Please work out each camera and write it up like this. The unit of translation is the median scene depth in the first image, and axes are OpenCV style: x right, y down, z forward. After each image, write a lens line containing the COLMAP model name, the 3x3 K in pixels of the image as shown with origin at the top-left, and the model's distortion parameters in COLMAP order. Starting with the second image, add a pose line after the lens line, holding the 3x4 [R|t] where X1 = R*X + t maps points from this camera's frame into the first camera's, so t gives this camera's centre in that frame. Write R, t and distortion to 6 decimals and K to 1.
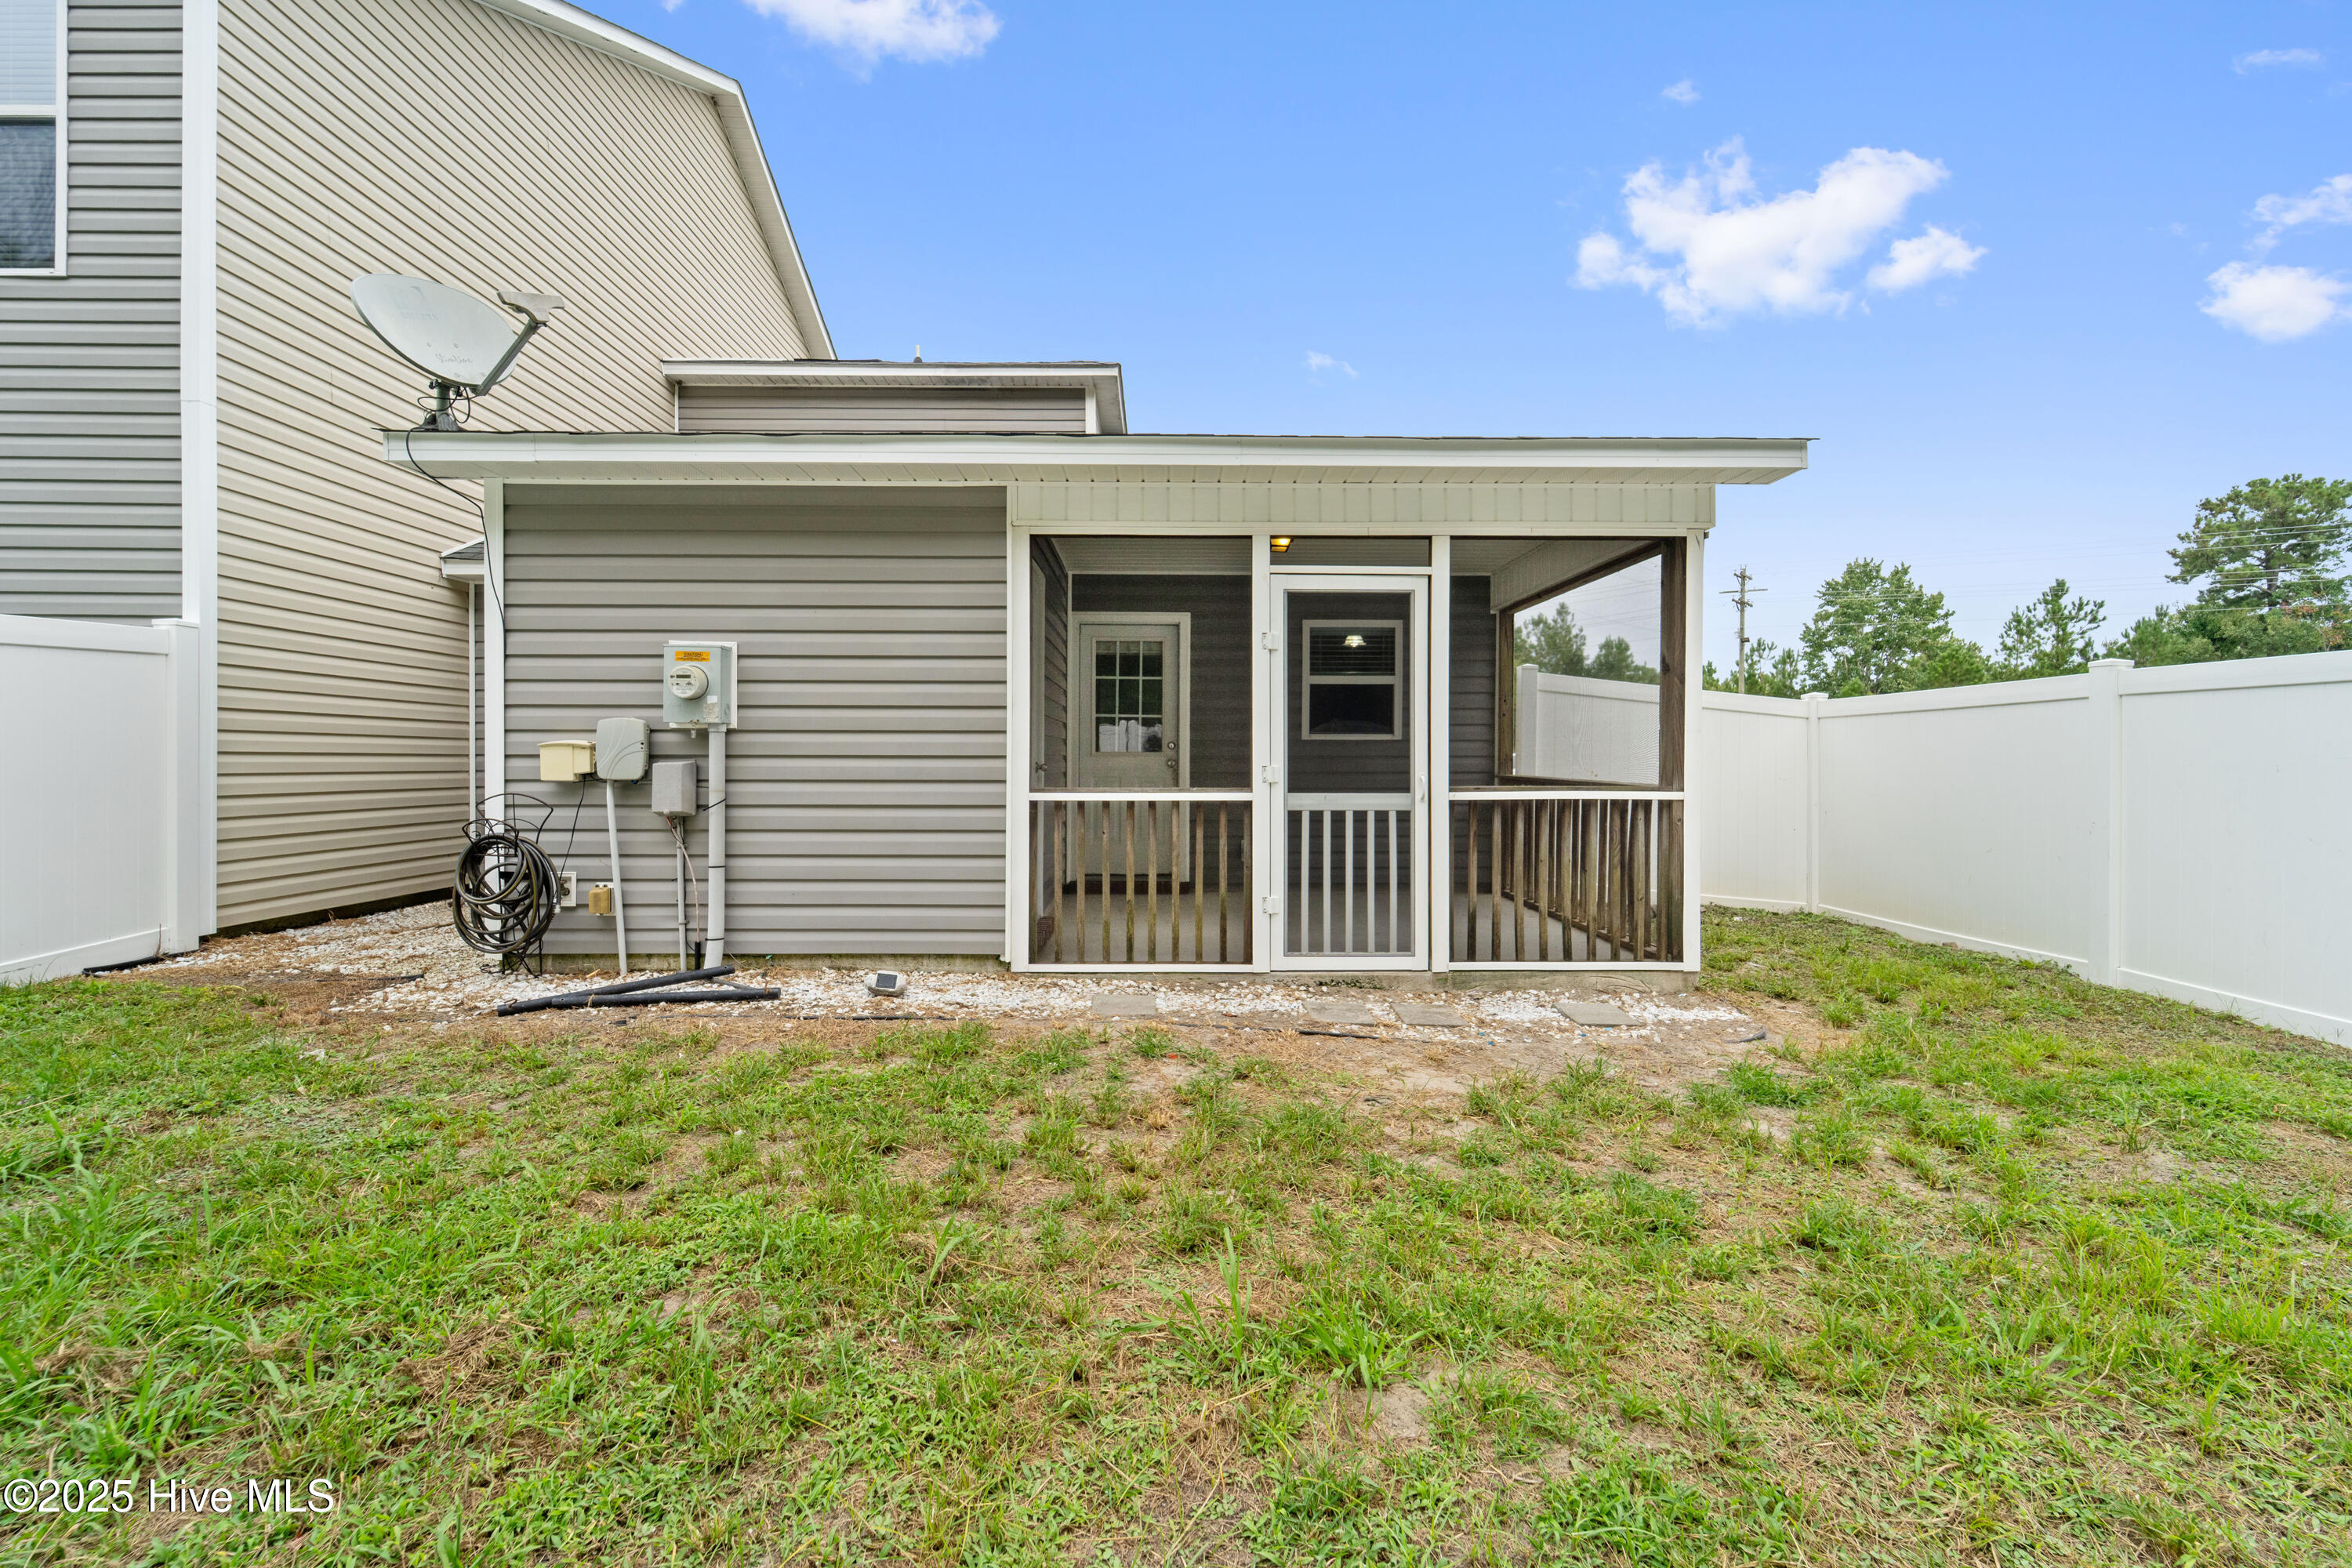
lens RADIAL K [[953.0, 0, 1176.0], [0, 953.0, 784.0], [0, 0, 1]] dist [-0.000196, -0.000040]
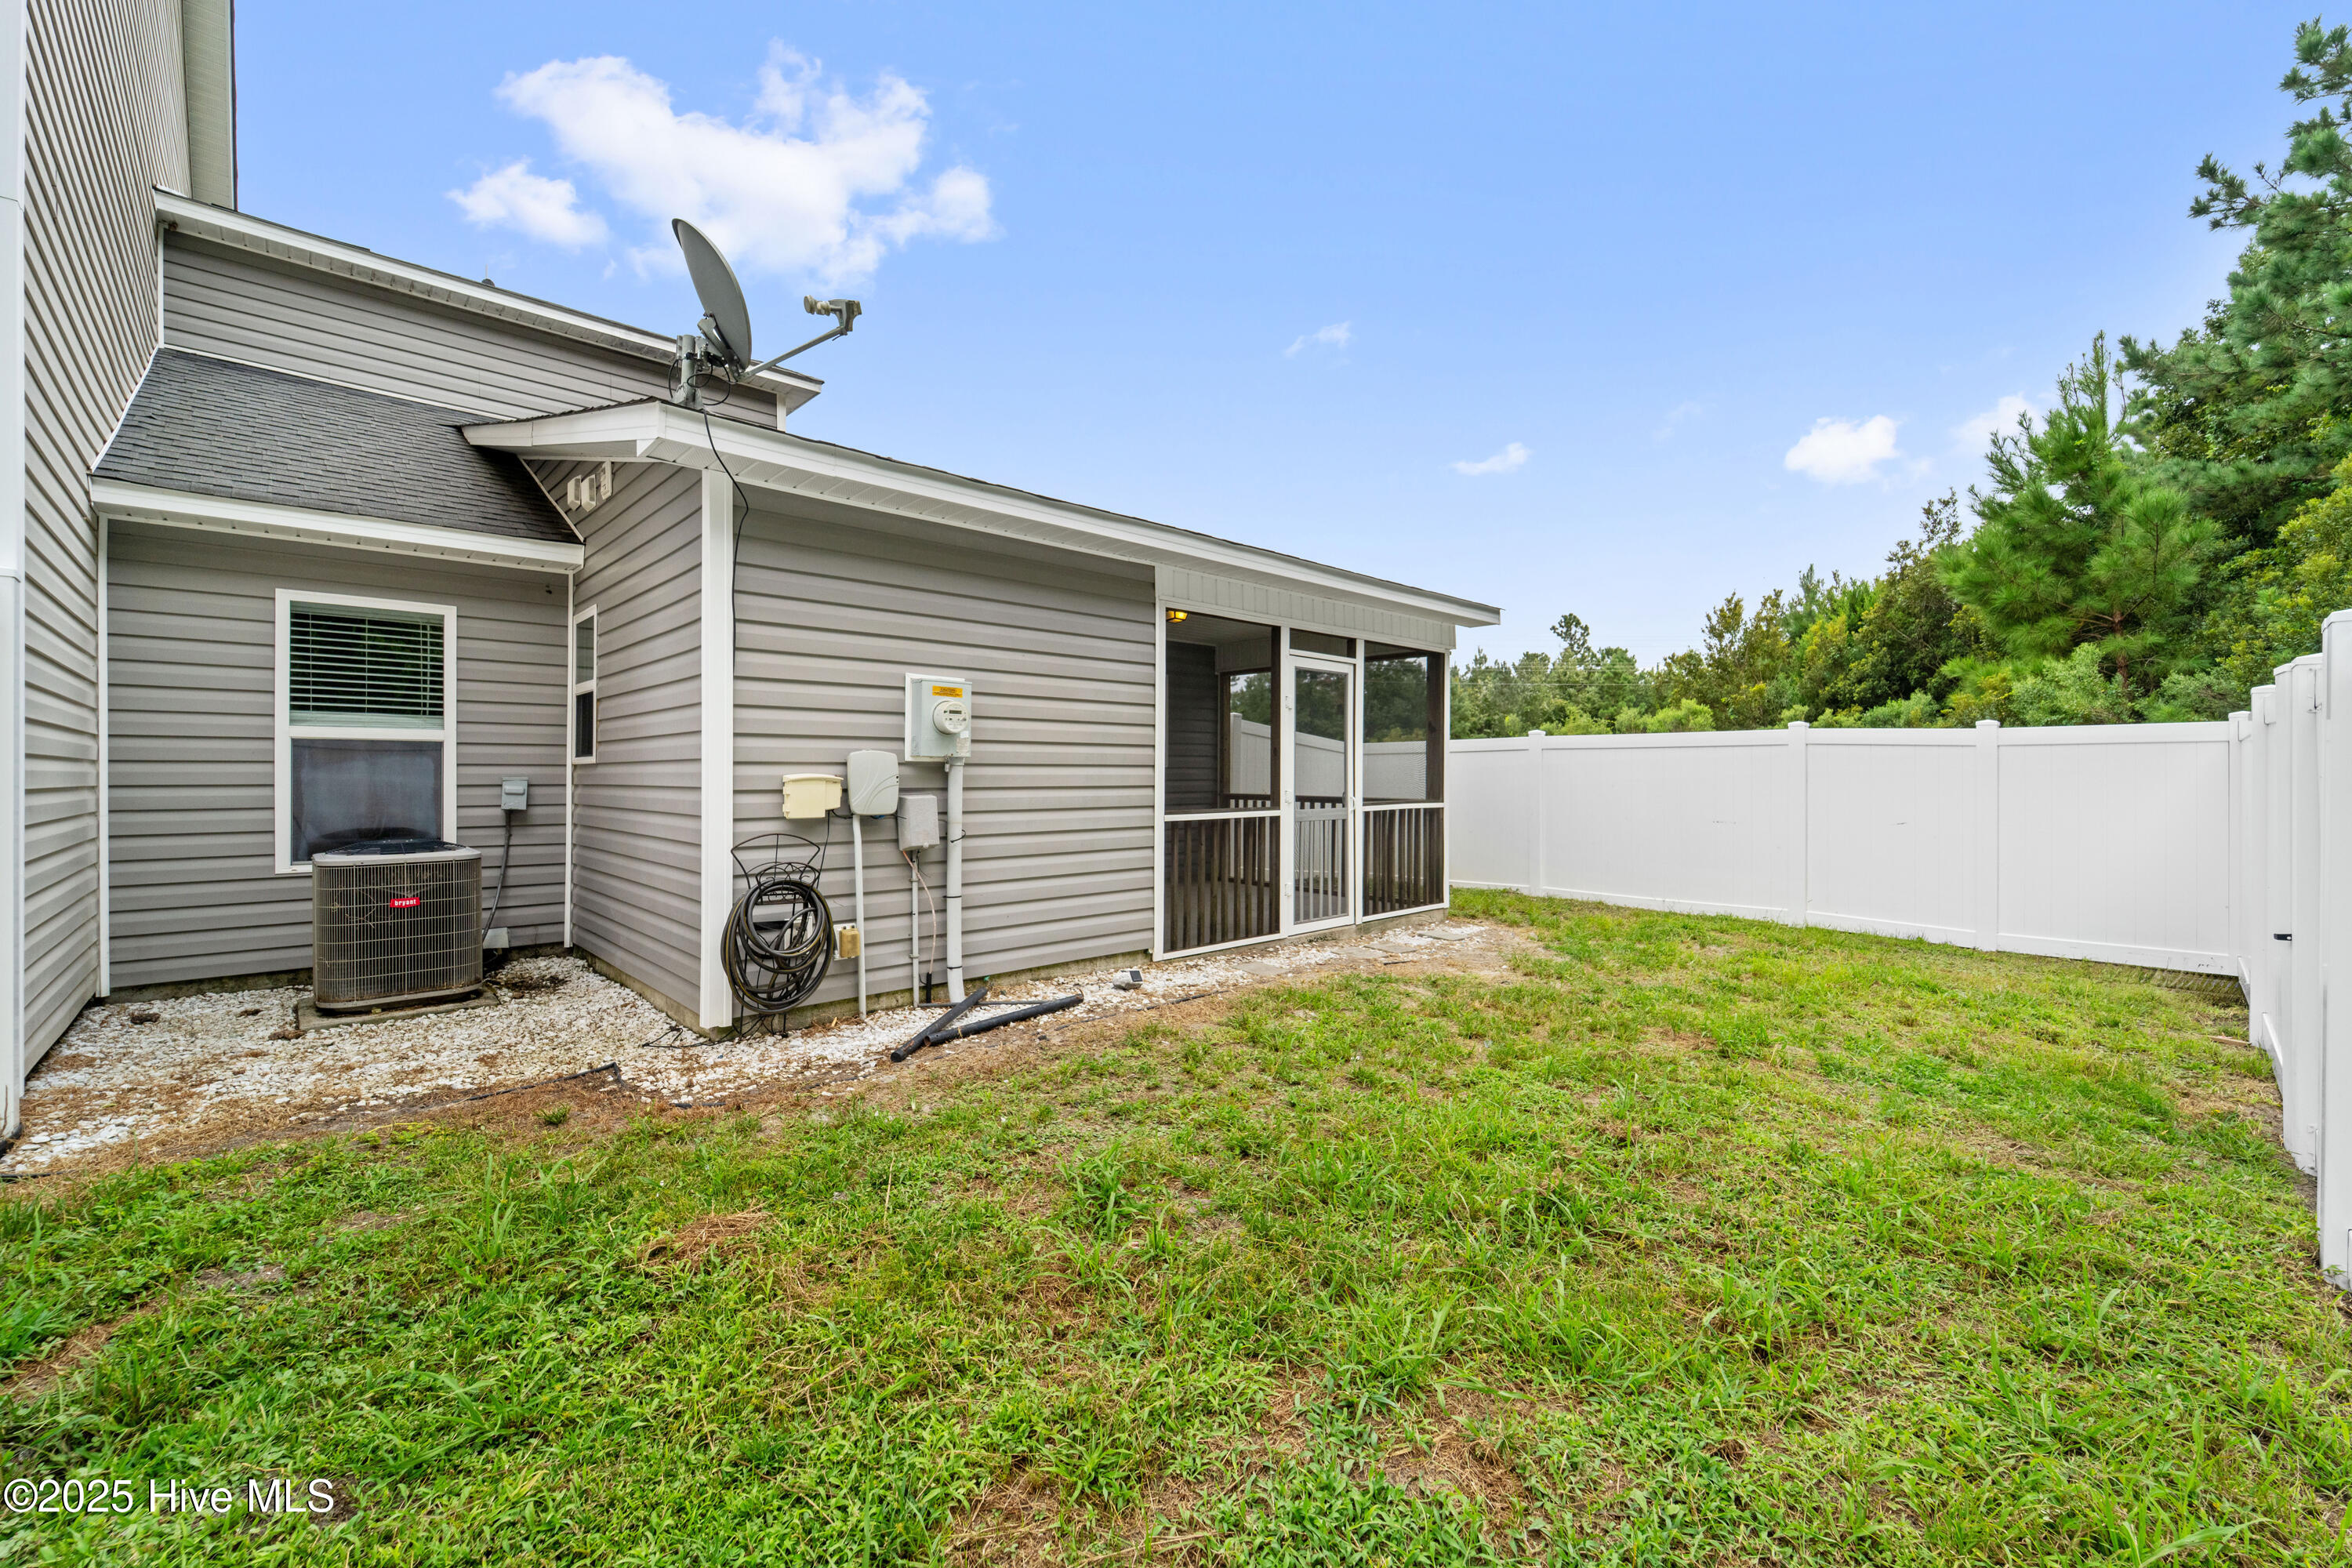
lens RADIAL K [[953.0, 0, 1176.0], [0, 953.0, 784.0], [0, 0, 1]] dist [-0.000196, -0.000040]
pose [[0.730249, -0.008891, 0.683123, -1.000352], [0.018622, 0.999803, -0.006894, -0.022368], [-0.682927, 0.017756, 0.730271, 0.084212]]
